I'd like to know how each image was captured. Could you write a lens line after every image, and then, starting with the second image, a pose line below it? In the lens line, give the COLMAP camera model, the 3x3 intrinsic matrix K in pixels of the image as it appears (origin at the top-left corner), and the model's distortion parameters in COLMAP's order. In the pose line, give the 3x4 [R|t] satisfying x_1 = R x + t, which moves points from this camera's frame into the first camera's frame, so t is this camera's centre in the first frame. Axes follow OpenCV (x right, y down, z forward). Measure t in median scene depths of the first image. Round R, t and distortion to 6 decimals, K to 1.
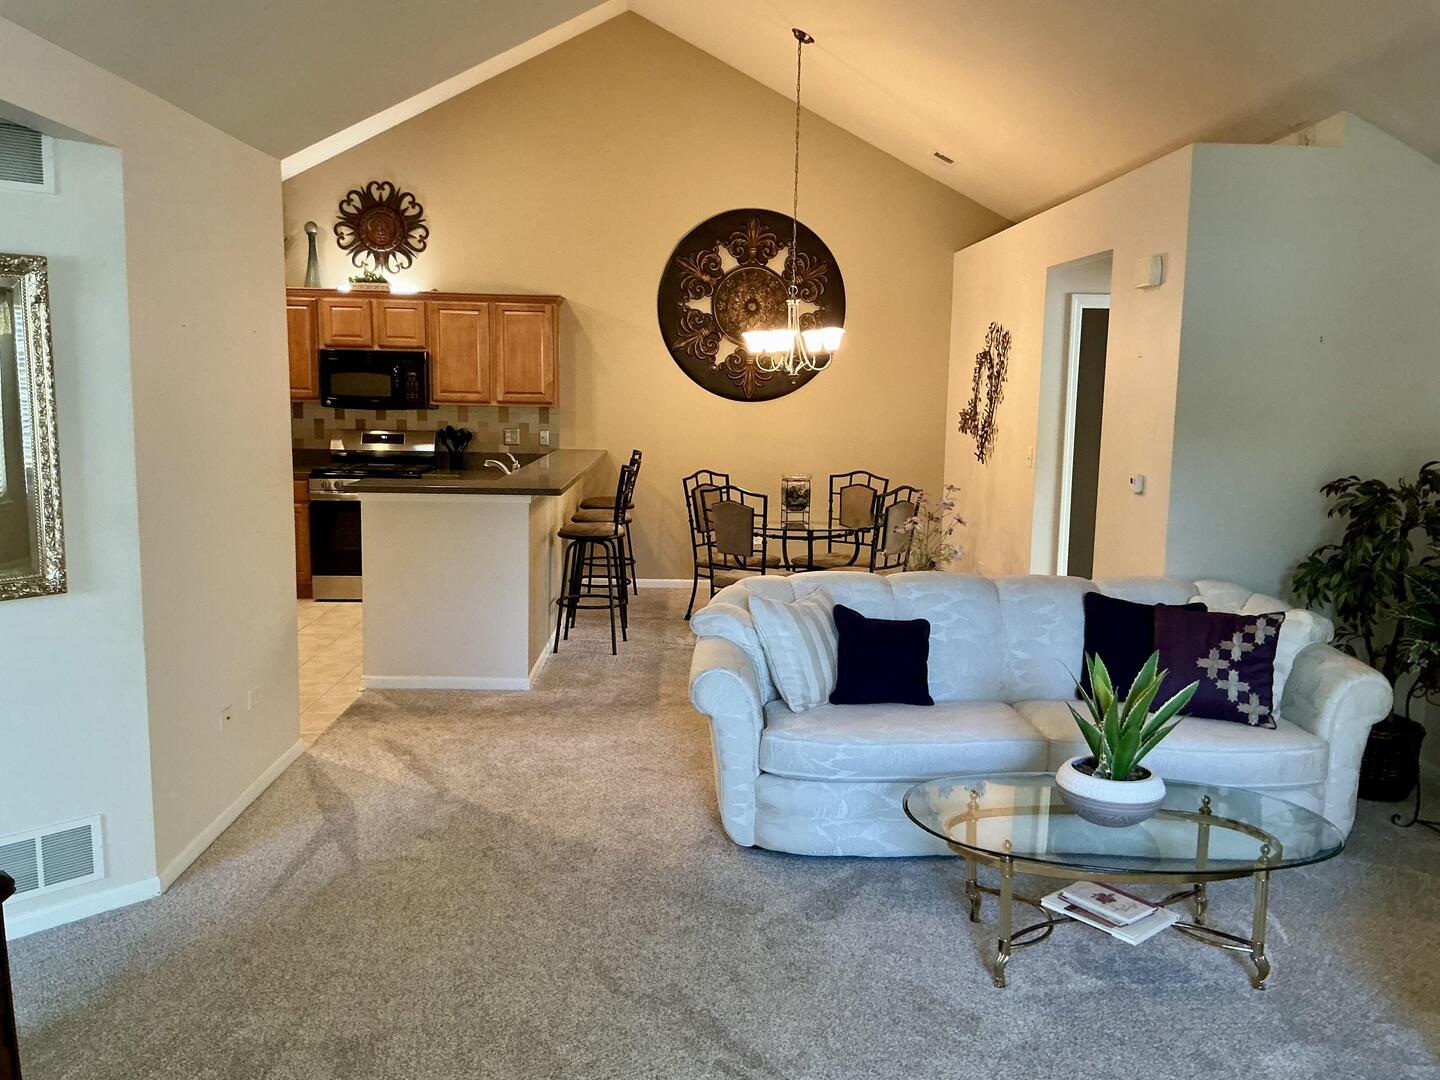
lens RADIAL K [[1185.4, 0, 722.2], [0, 1185.4, 543.0], [0, 0, 1]] dist [-0.002881, -0.017357]
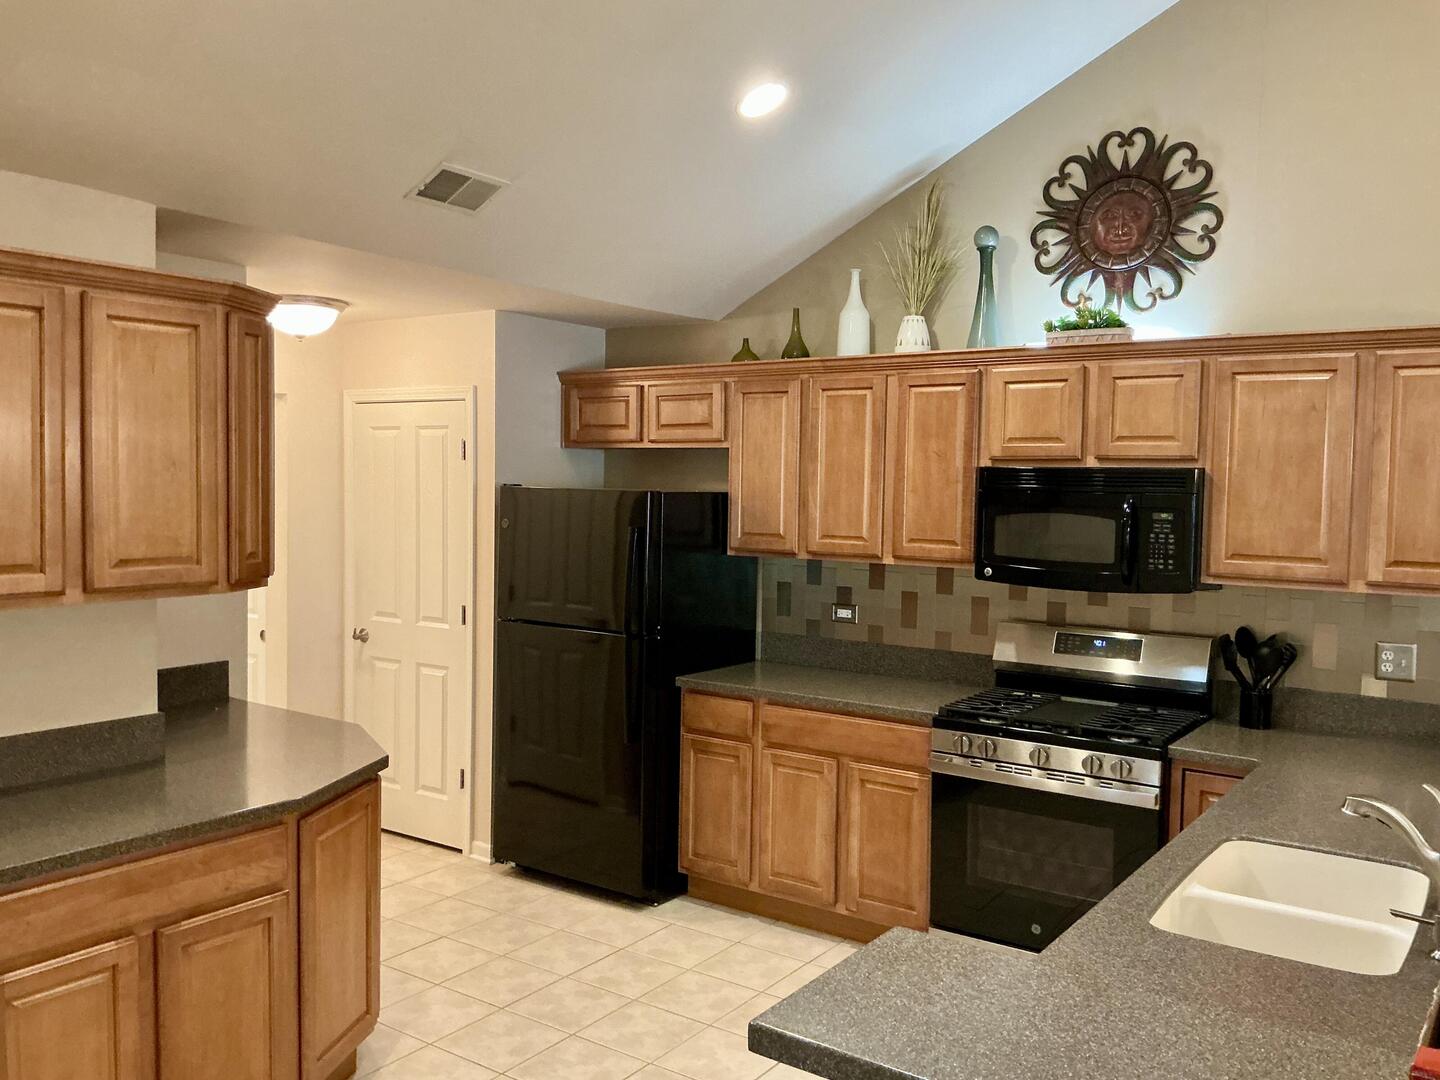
lens RADIAL K [[1185.4, 0, 706.8], [0, 1185.4, 579.5], [0, 0, 1]] dist [-0.002881, -0.017357]
pose [[0.784919, 0.039741, -0.618323, -0.112995], [-0.087783, 0.995007, -0.047484, -0.079158], [0.613349, 0.091549, 0.784488, 0.520732]]
